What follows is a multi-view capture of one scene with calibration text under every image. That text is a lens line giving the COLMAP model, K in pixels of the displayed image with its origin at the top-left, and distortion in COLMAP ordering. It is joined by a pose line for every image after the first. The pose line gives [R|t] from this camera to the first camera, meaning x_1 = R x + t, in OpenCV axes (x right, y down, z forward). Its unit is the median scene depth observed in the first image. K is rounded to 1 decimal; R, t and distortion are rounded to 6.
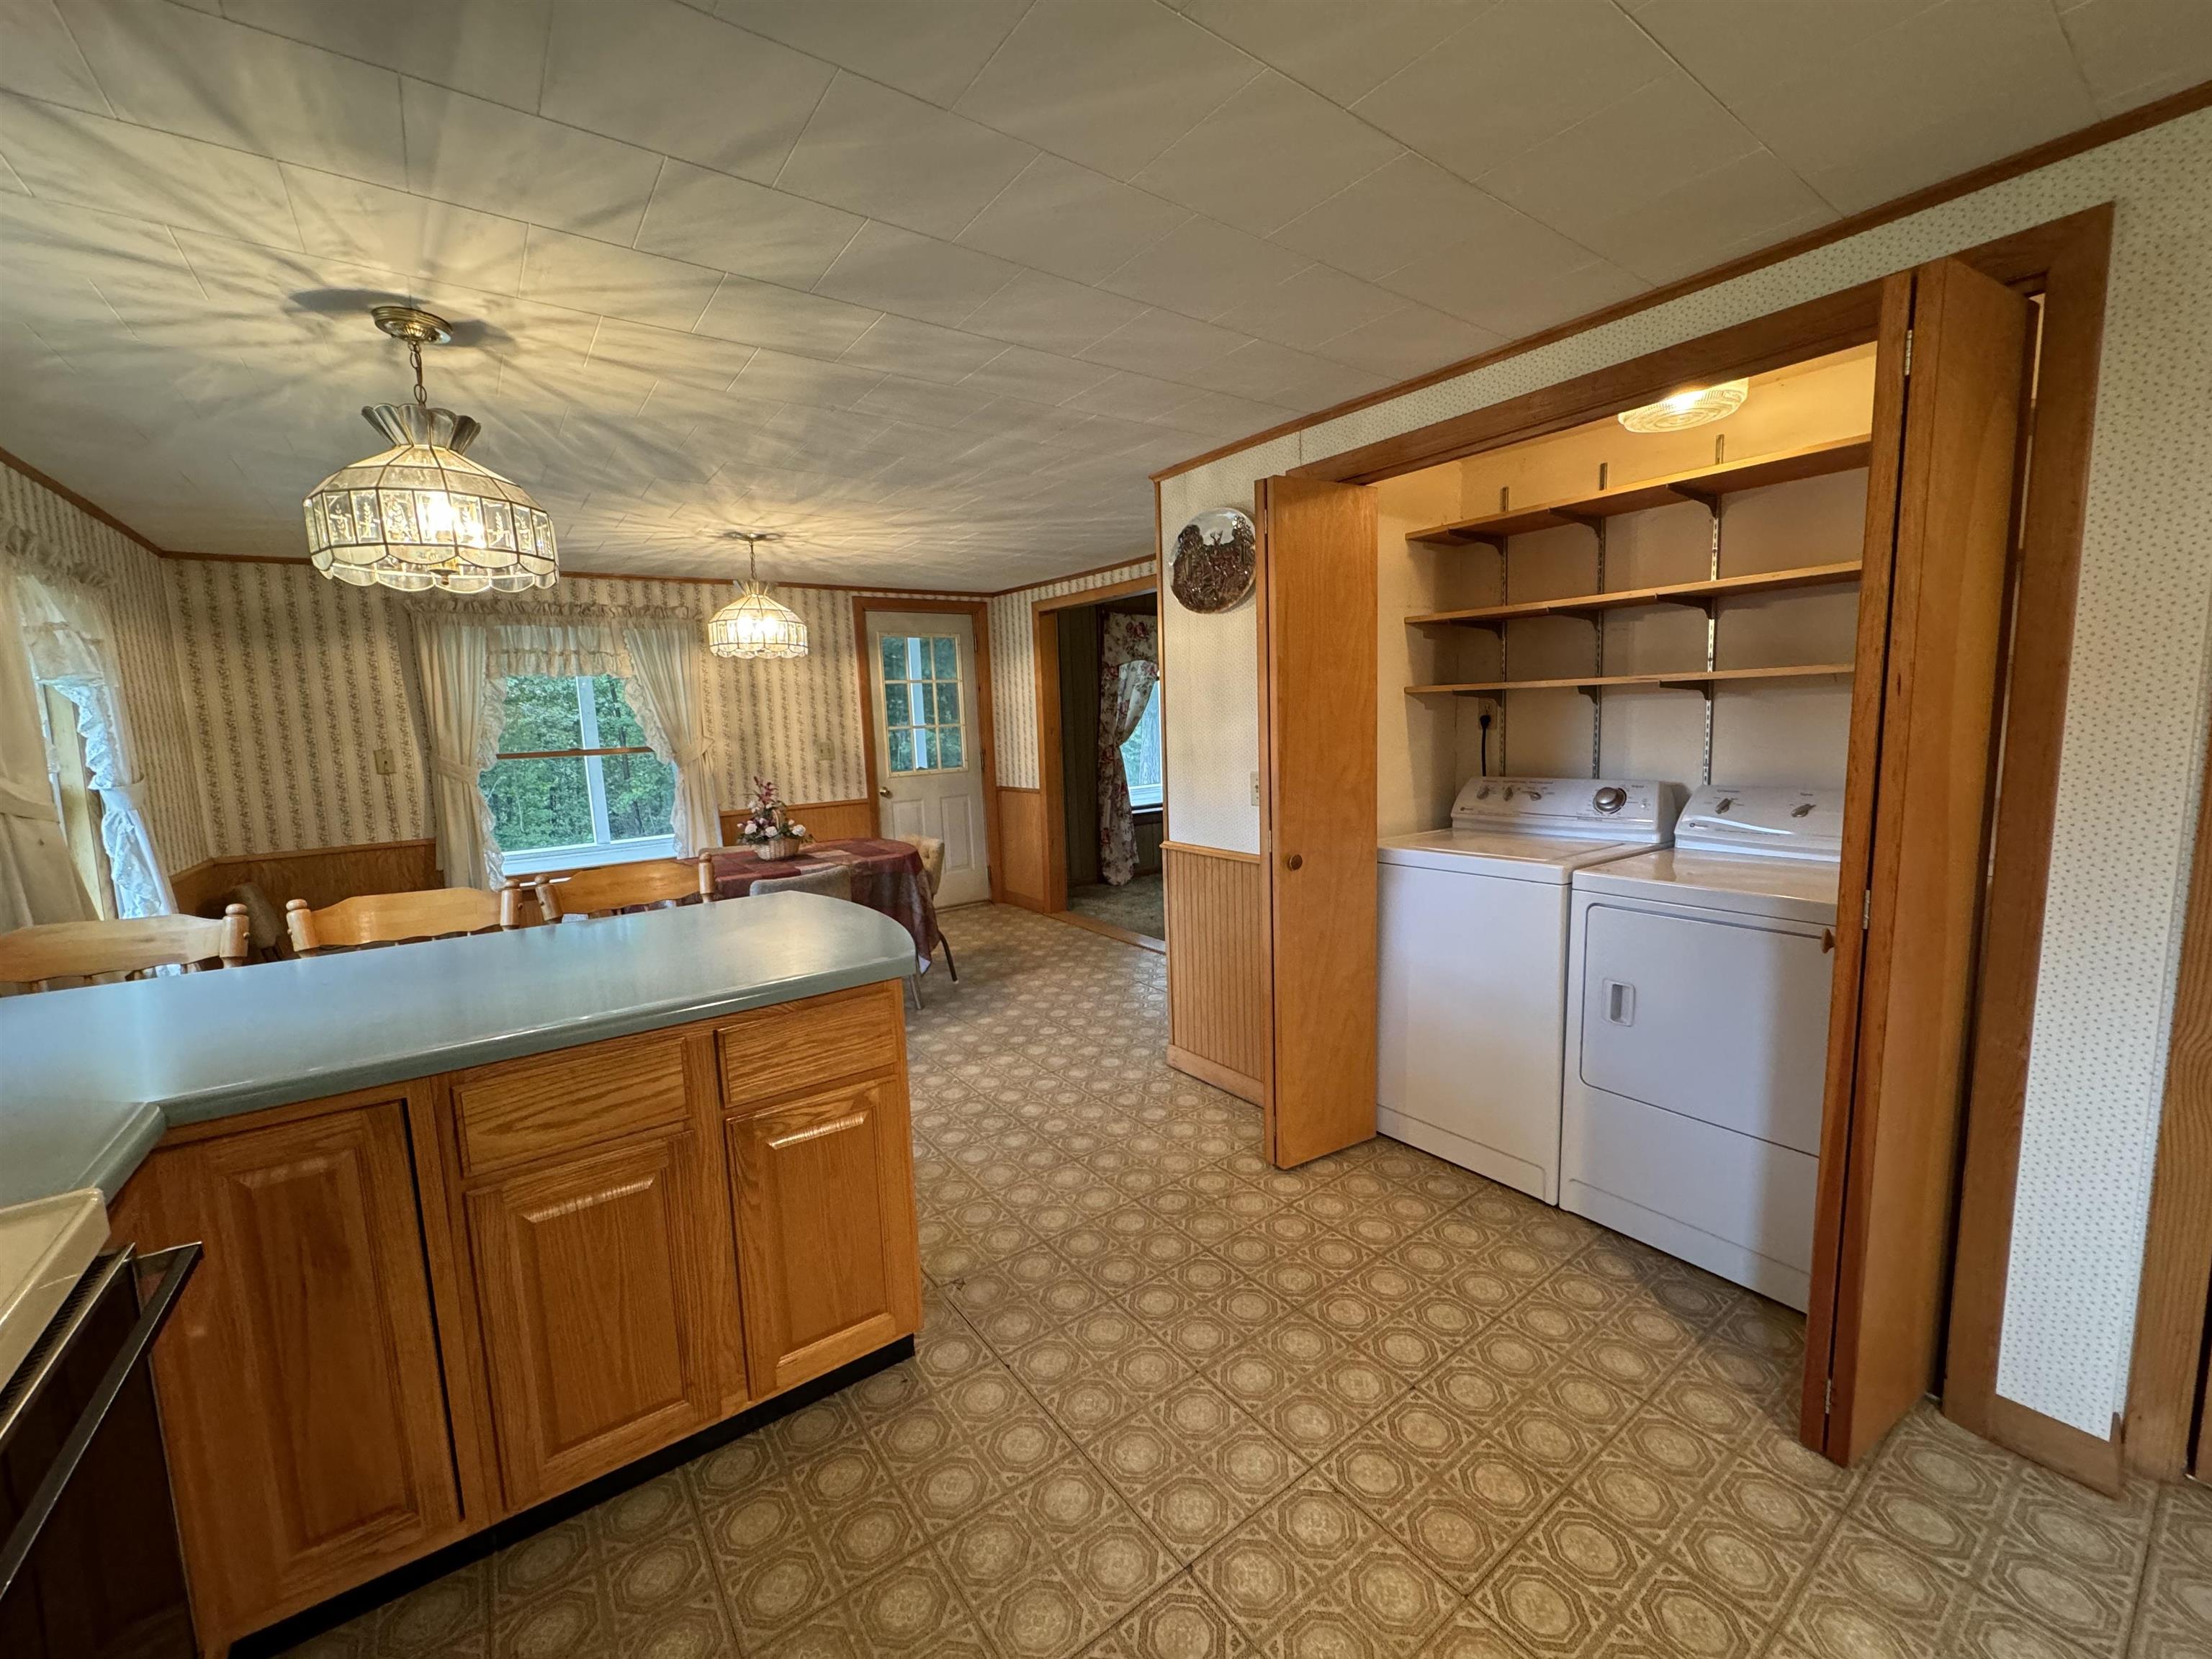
lens RADIAL K [[882.3, 0, 1105.3], [0, 882.3, 829.8], [0, 0, 1]] dist [-0.001059, 0.000020]
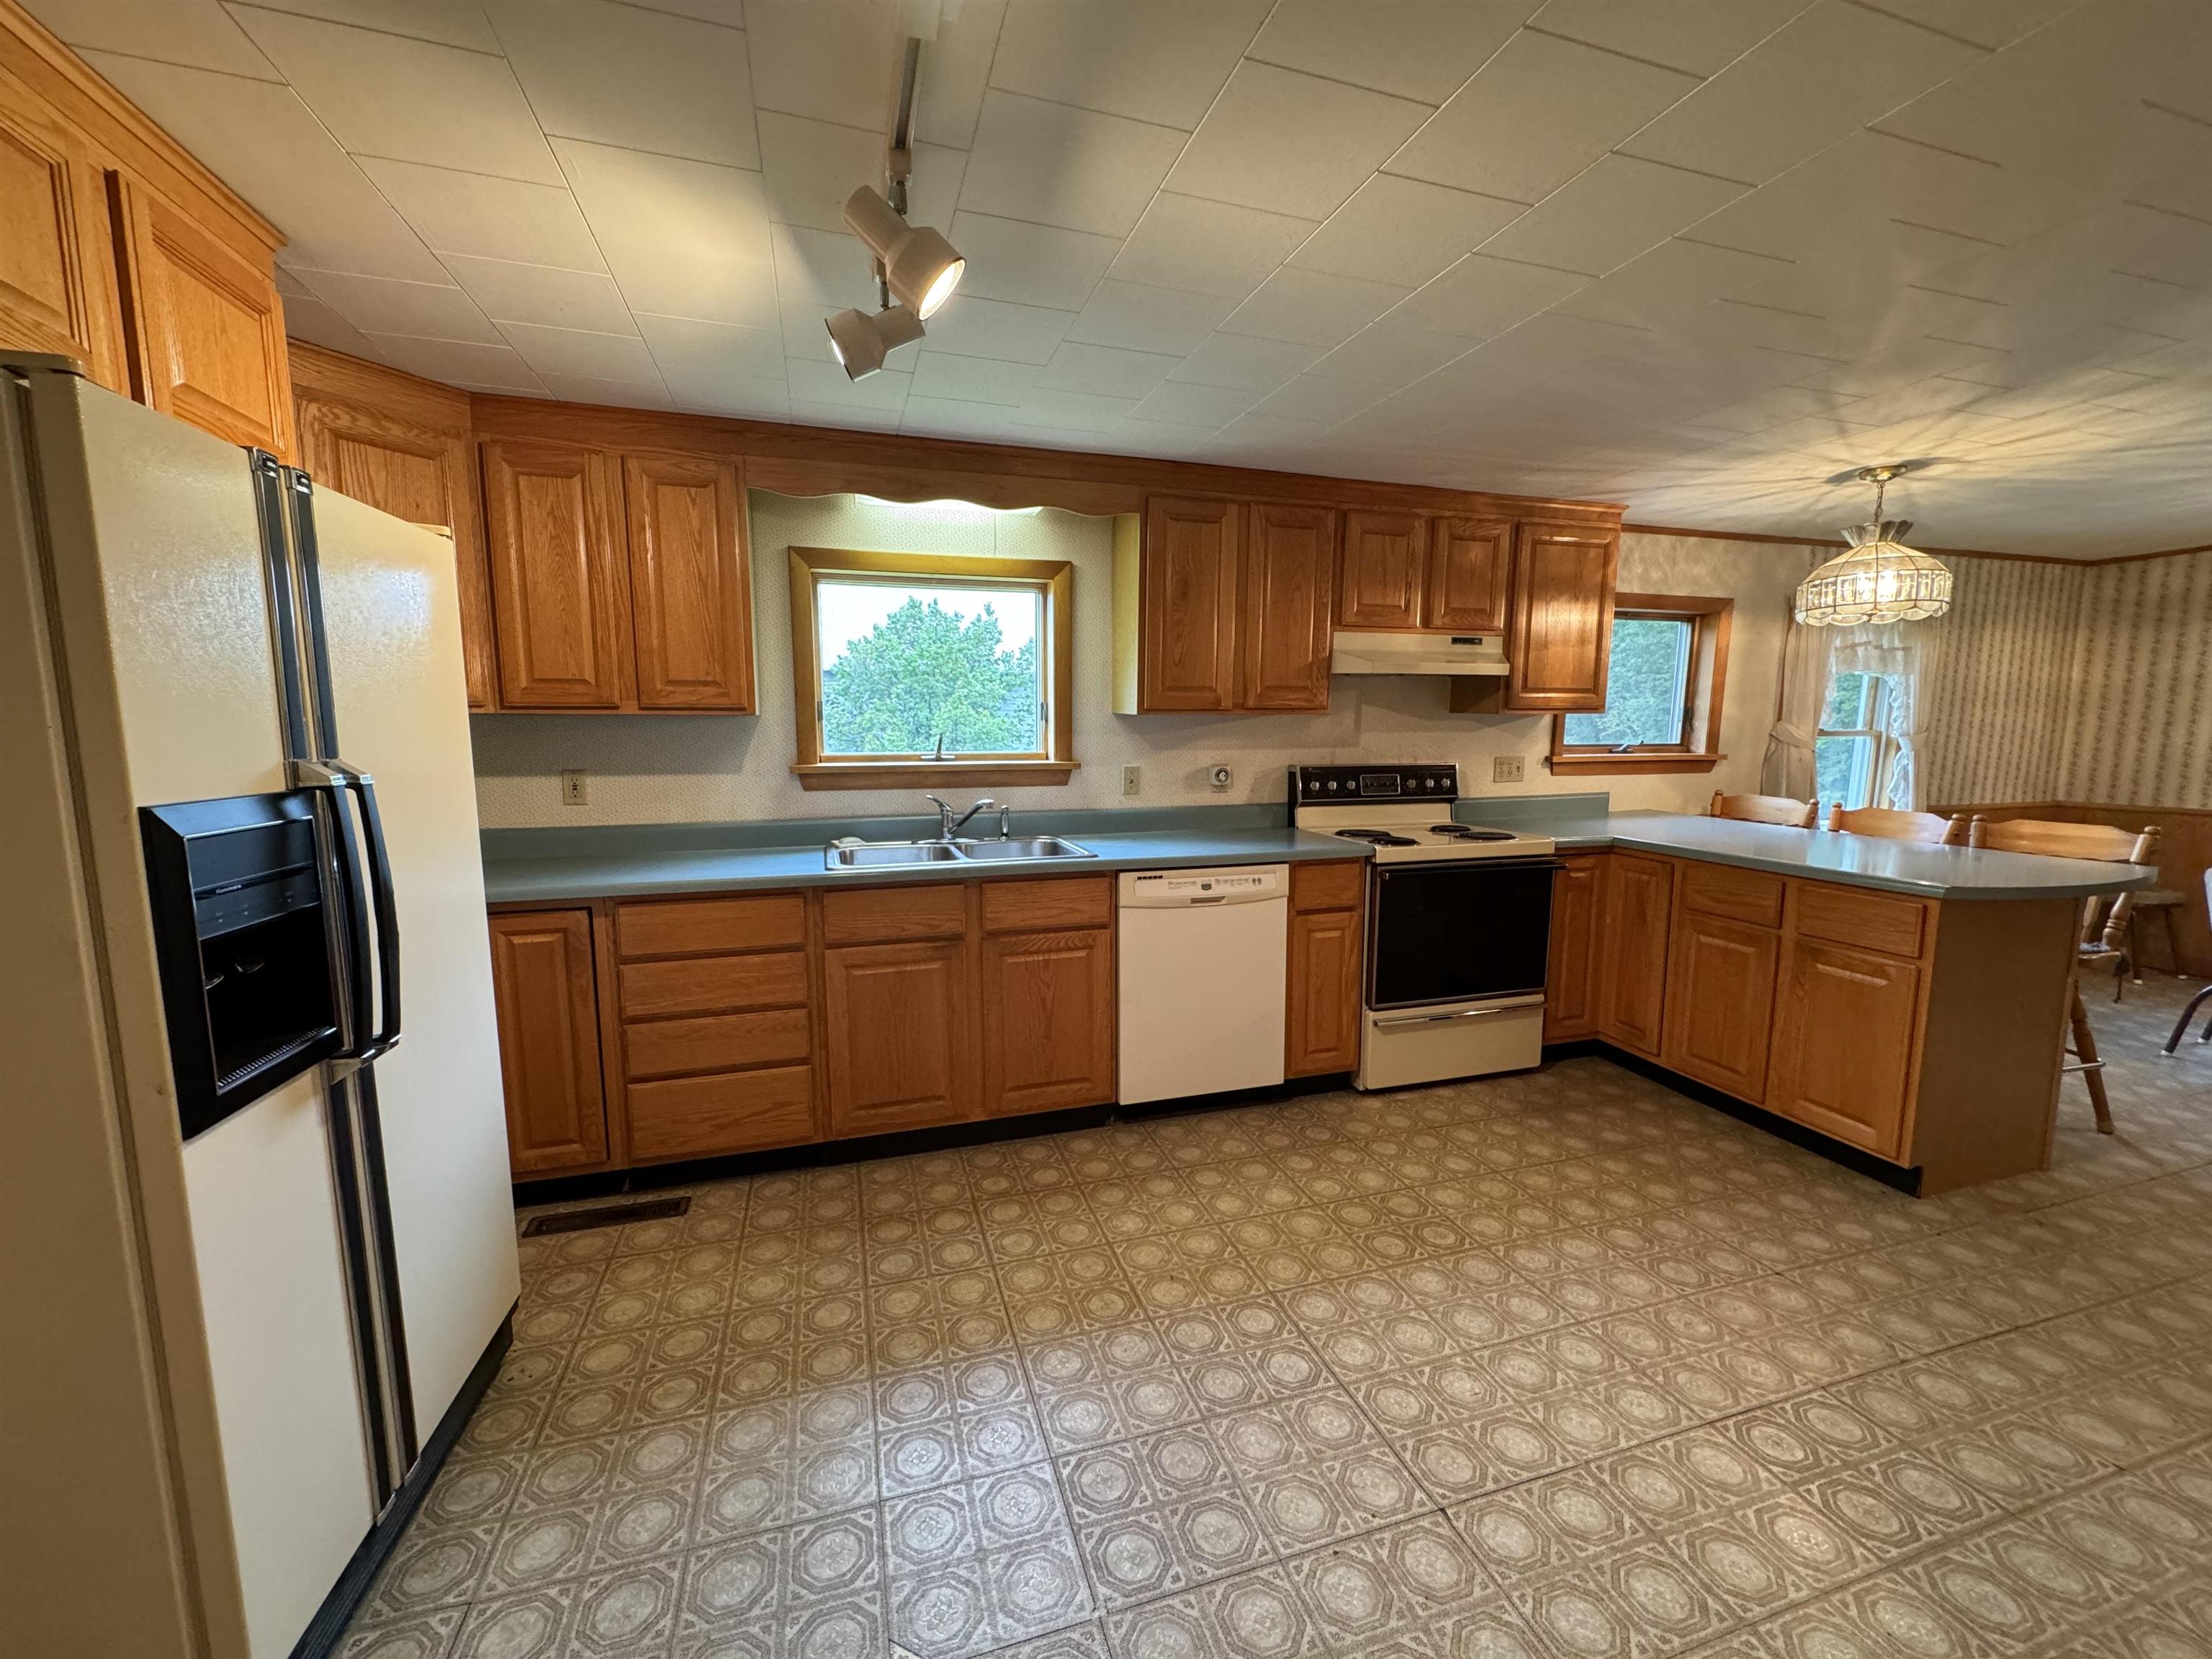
lens RADIAL K [[882.3, 0, 1106.9], [0, 882.3, 828.3], [0, 0, 1]] dist [-0.001059, 0.000020]
pose [[-0.322783, 0.149458, -0.934598, 0.648440], [-0.107291, 0.975310, 0.193024, -0.027878], [0.940372, 0.162579, -0.298778, 0.089896]]
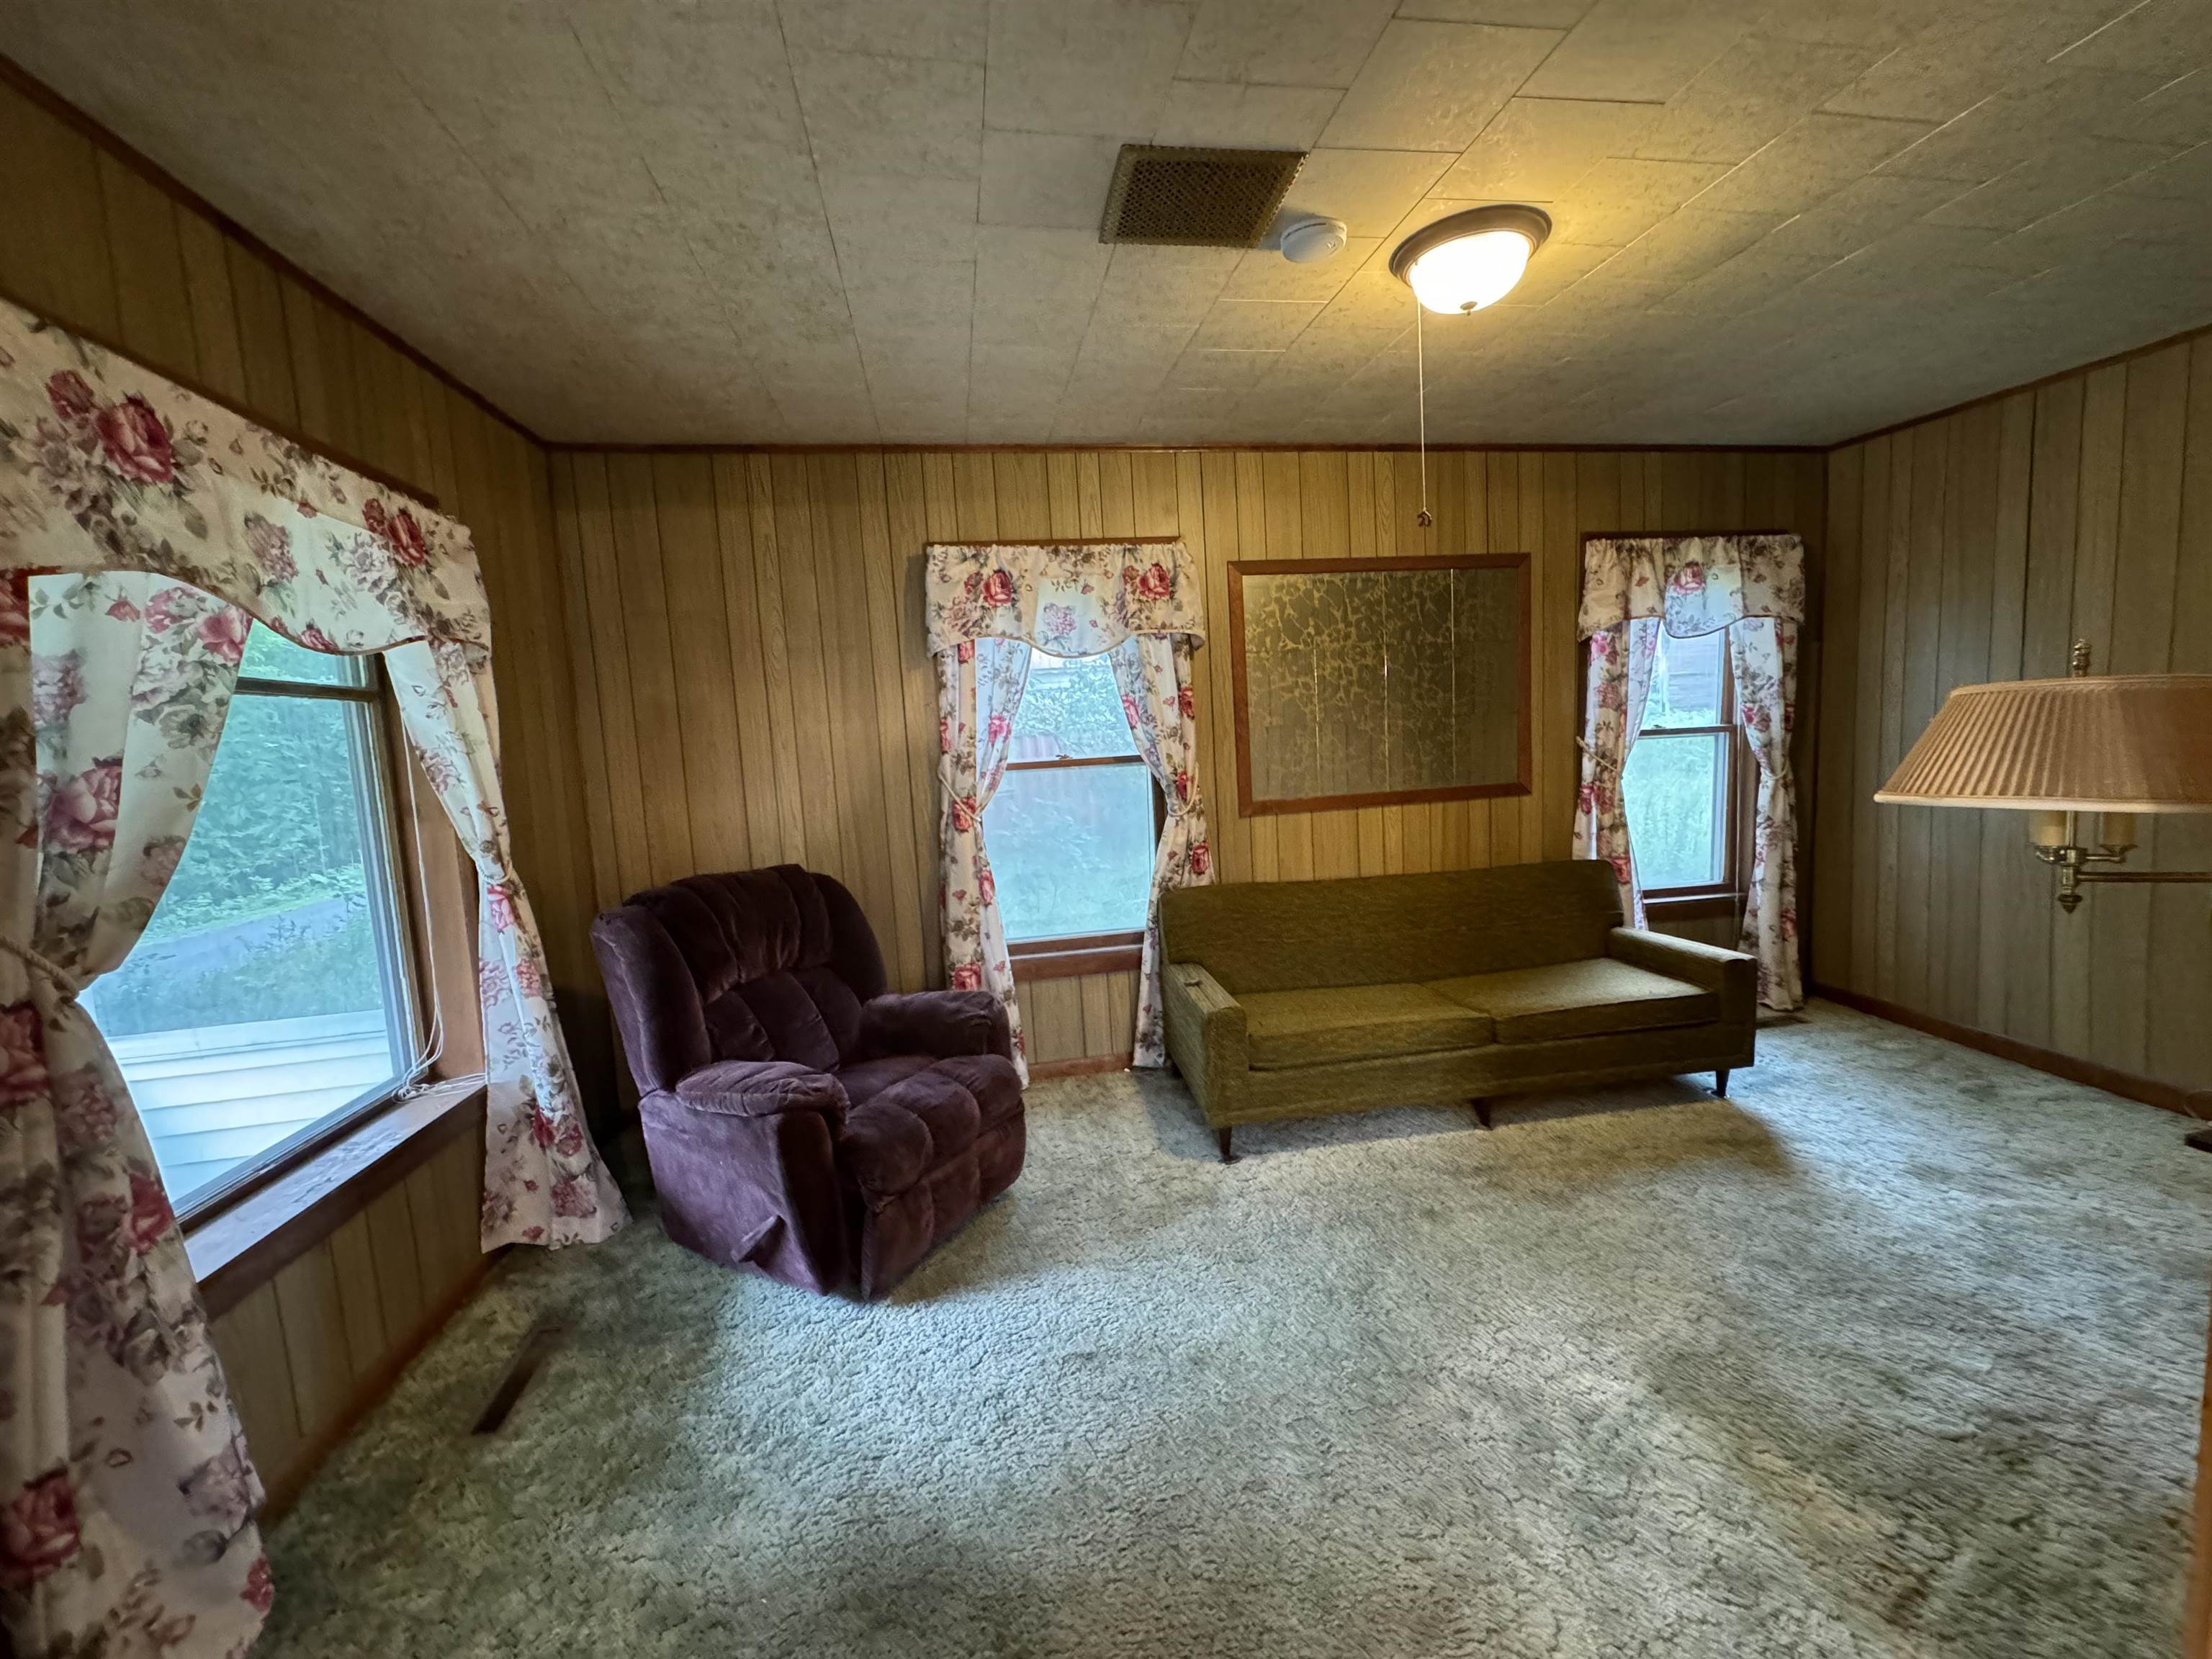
lens RADIAL K [[882.3, 0, 1113.5], [0, 882.3, 830.8], [0, 0, 1]] dist [-0.001059, 0.000020]
pose [[0.445881, -0.078522, 0.891641, -0.089110], [0.160739, 0.986975, 0.006537, -0.167761], [-0.880541, 0.140407, 0.452696, 1.241407]]
